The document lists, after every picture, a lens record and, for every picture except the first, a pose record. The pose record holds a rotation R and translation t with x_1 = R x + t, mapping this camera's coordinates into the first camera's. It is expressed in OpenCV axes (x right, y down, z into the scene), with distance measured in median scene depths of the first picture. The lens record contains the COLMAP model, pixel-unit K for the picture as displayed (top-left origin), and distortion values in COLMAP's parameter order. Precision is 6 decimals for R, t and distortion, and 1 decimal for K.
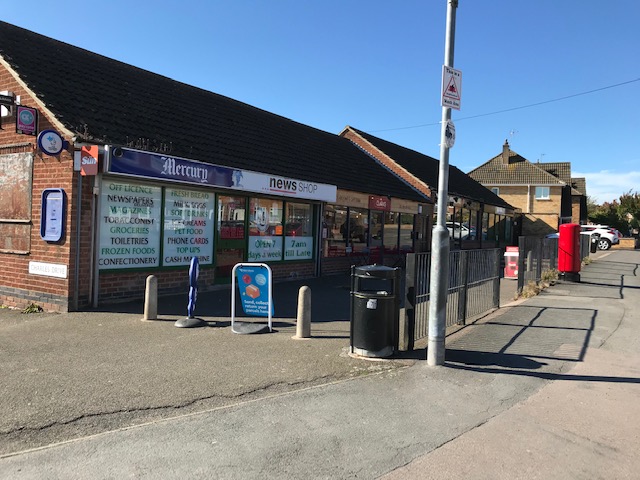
lens RADIAL K [[529.0, 0, 322.4], [0, 529.0, 231.6], [0, 0, 1]] dist [0.036768, -0.015043]
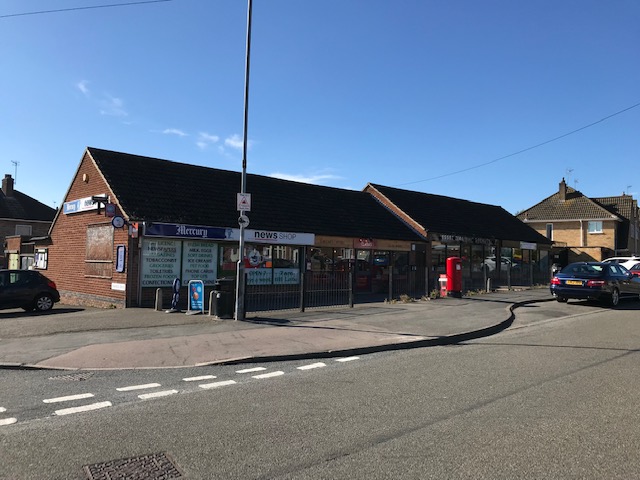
lens RADIAL K [[529.0, 0, 322.4], [0, 529.0, 231.6], [0, 0, 1]] dist [0.036768, -0.015043]
pose [[0.966120, -0.031744, -0.256135, 0.665329], [0.013665, 0.997307, -0.072056, 0.021129], [0.257733, 0.066115, 0.963952, -0.647075]]
